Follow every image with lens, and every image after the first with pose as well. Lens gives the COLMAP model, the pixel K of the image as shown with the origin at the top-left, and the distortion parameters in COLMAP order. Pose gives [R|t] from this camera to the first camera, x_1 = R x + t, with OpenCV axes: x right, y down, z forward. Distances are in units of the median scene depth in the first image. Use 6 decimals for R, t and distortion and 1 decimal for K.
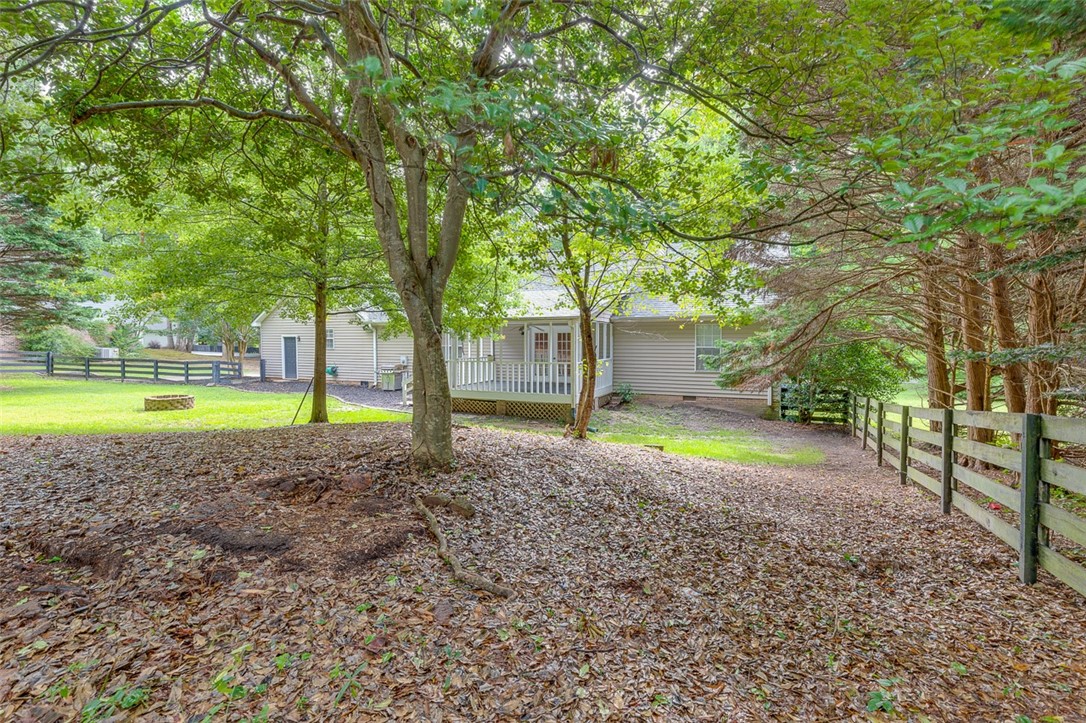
lens RADIAL K [[505.2, 0, 543.0], [0, 505.2, 361.5], [0, 0, 1]] dist [-0.001635, -0.000552]
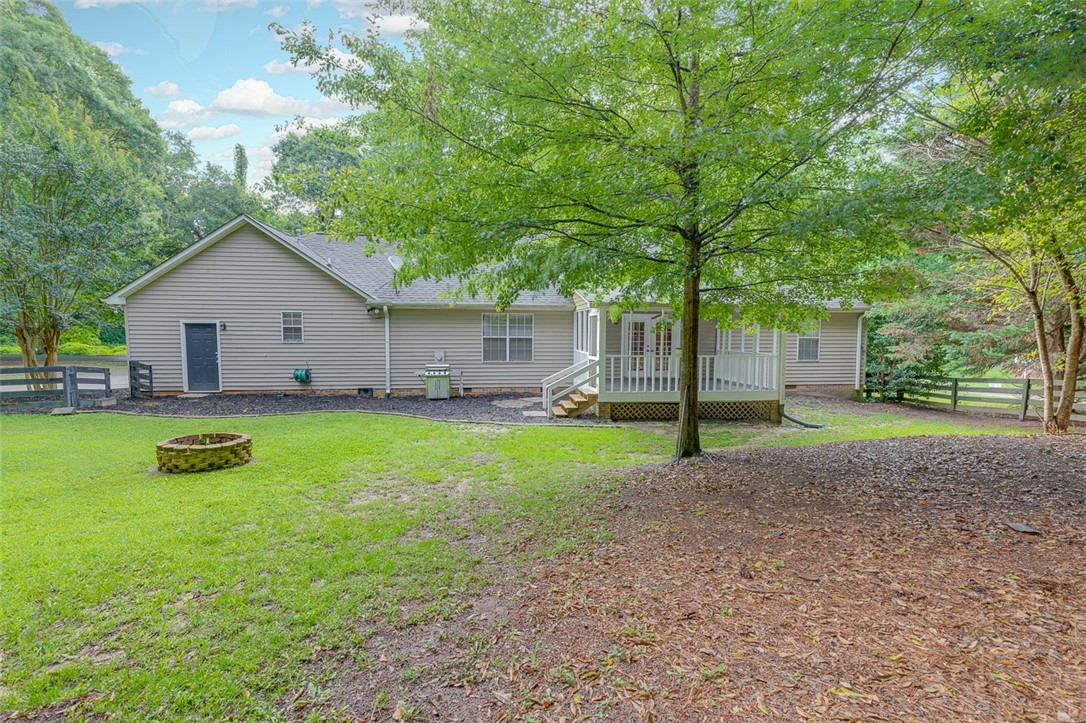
lens RADIAL K [[496.7, 0, 556.0], [0, 496.7, 342.9], [0, 0, 1]] dist [0.002800, 0.000177]
pose [[0.853247, -0.009510, 0.521420, -0.566497], [0.016684, 0.999820, -0.009065, -0.015117], [-0.521239, 0.016435, 0.853252, 0.317655]]
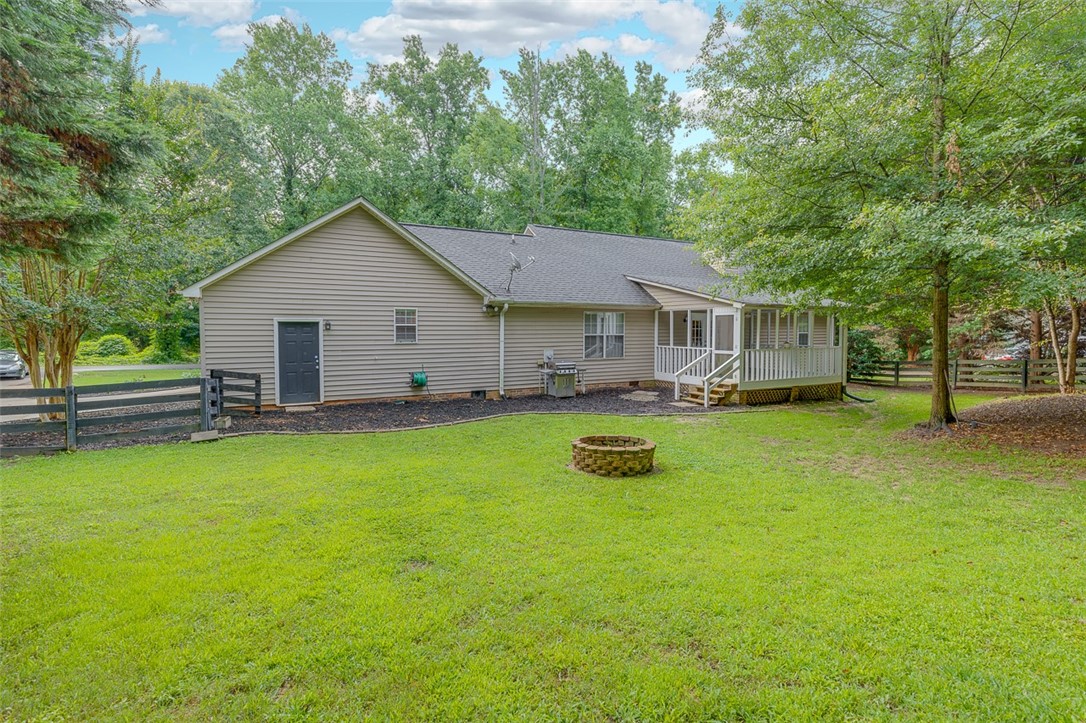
lens RADIAL K [[494.9, 0, 539.7], [0, 494.9, 342.4], [0, 0, 1]] dist [0.000733, 0.000132]
pose [[0.611171, -0.023356, 0.791154, -0.950524], [0.032312, 0.999467, 0.004545, -0.027972], [-0.790839, 0.022786, 0.611600, 0.628982]]
